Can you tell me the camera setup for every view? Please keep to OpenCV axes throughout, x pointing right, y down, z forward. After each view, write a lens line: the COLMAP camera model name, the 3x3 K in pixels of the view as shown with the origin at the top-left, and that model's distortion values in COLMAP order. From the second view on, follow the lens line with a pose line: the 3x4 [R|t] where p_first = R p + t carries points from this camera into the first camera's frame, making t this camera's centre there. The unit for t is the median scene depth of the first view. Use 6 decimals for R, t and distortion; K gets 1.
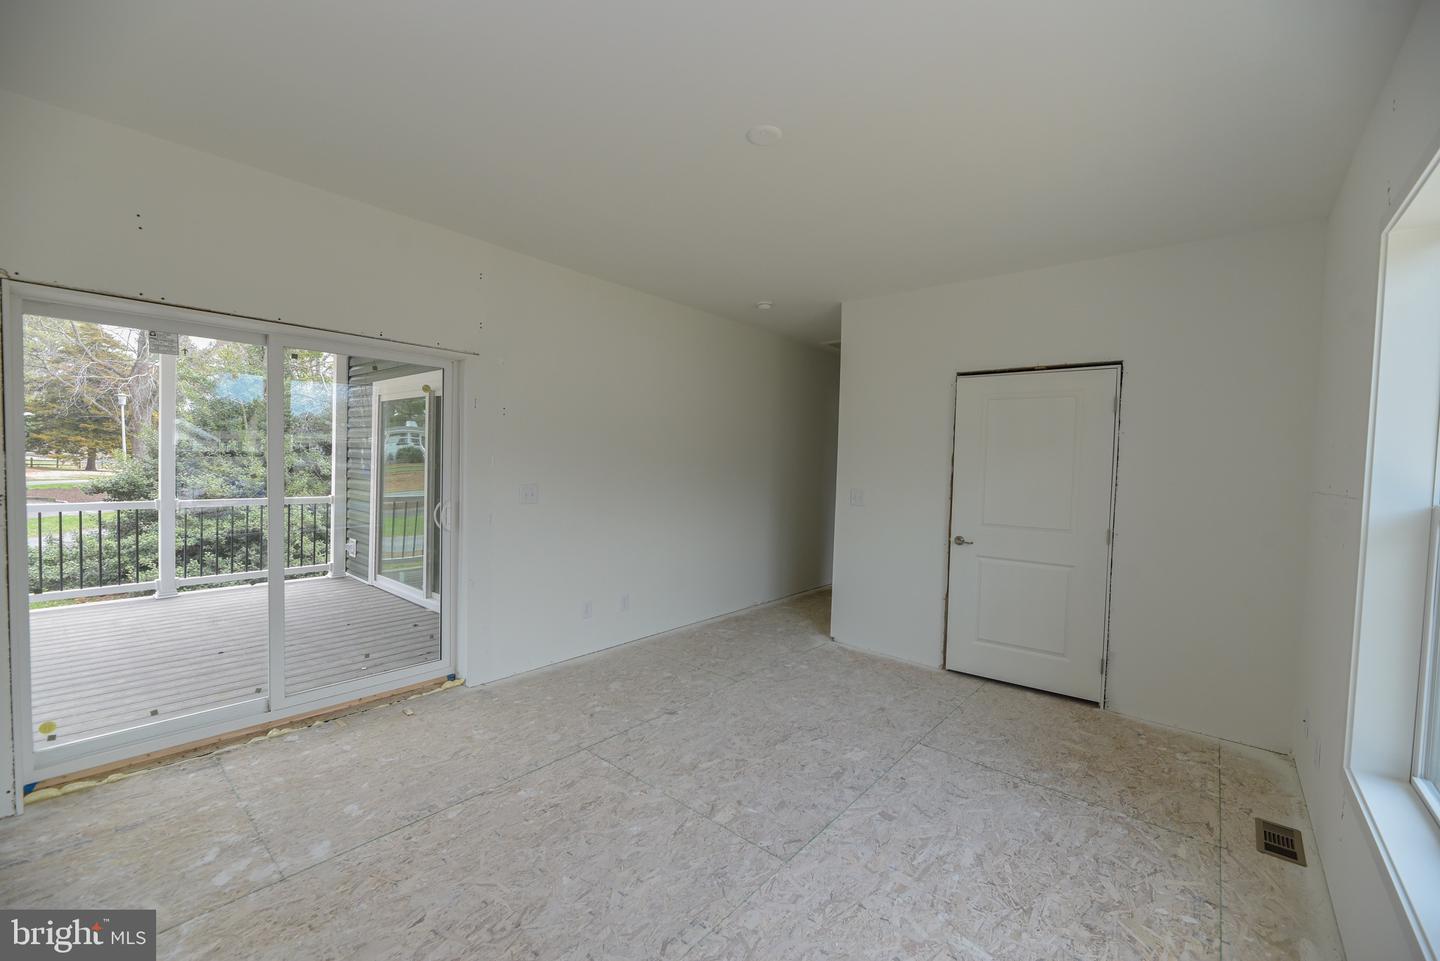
lens RADIAL K [[583.6, 0, 720.0], [0, 583.6, 480.5], [0, 0, 1]] dist [0.001177, 0.000274]
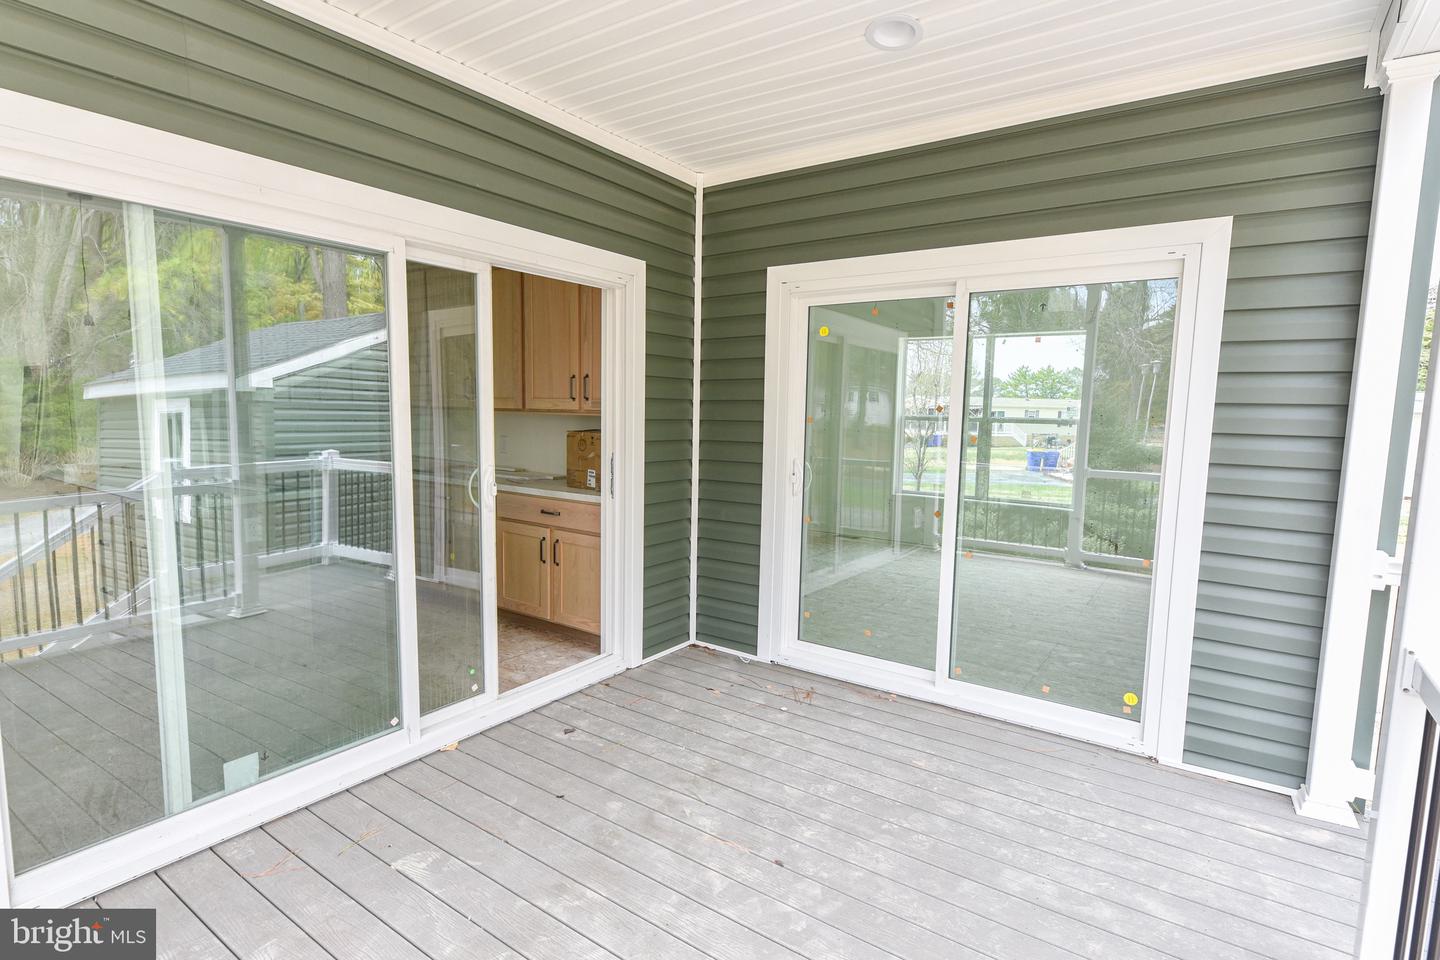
lens RADIAL K [[708.6, 0, 738.9], [0, 708.6, 485.4], [0, 0, 1]] dist [0.001145, -0.000049]
pose [[-0.109921, -0.137397, 0.984398, -1.186290], [0.010640, 0.990180, 0.139392, -0.058615], [-0.993883, 0.025796, -0.107380, 0.954611]]
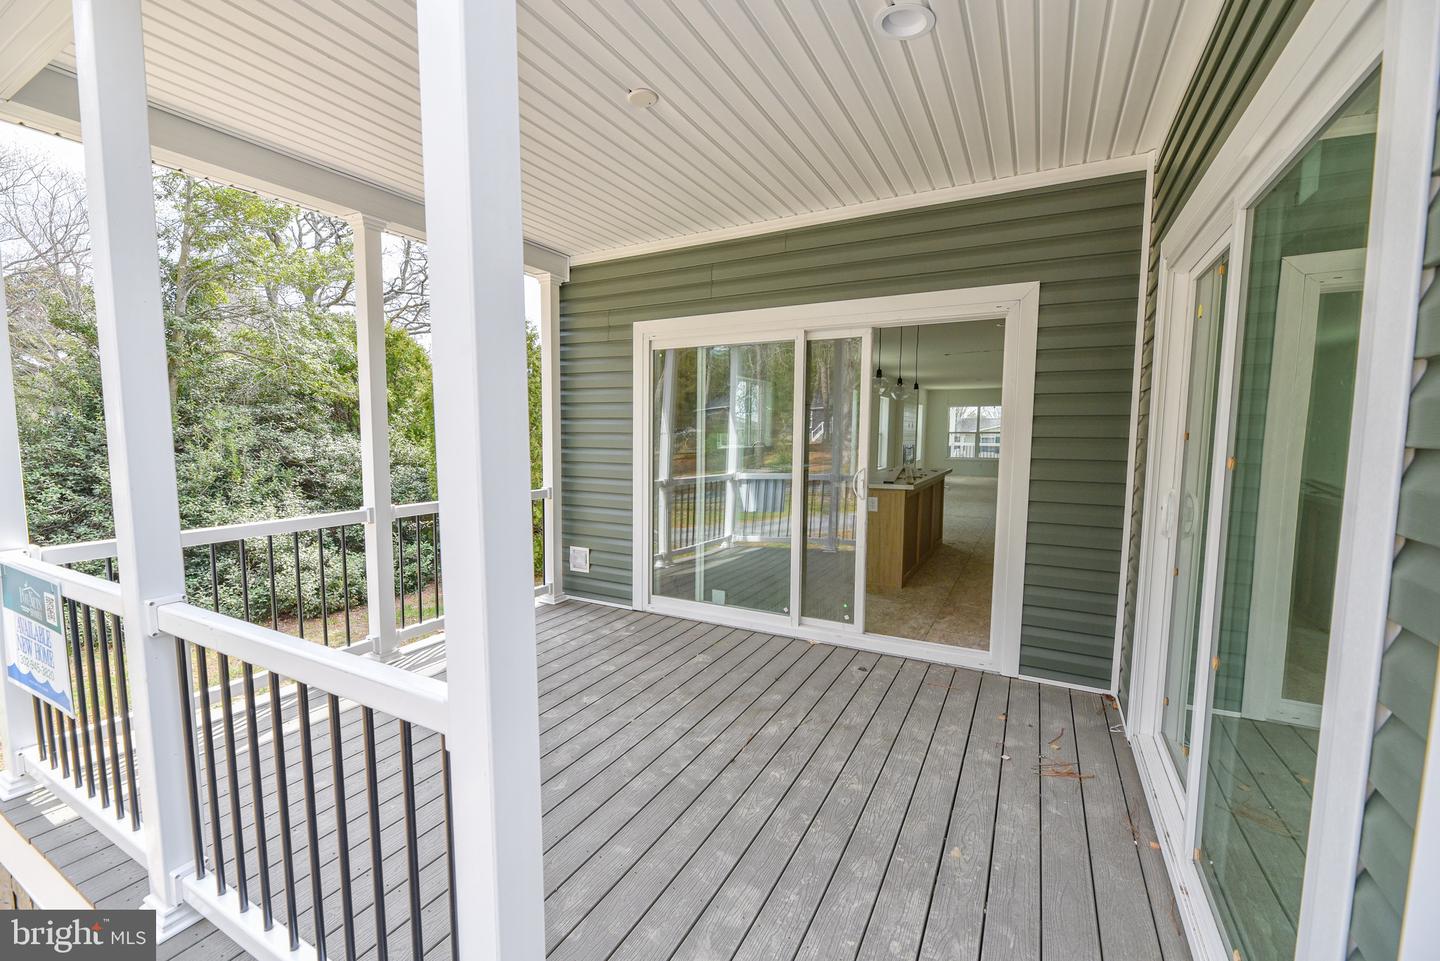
lens RADIAL K [[583.6, 0, 720.0], [0, 583.6, 480.5], [0, 0, 1]] dist [0.001177, 0.000274]
pose [[0.975963, -0.040135, 0.214207, -0.866176], [0.030359, 0.998350, 0.048736, -0.014816], [-0.215810, -0.041061, 0.975572, 0.387636]]
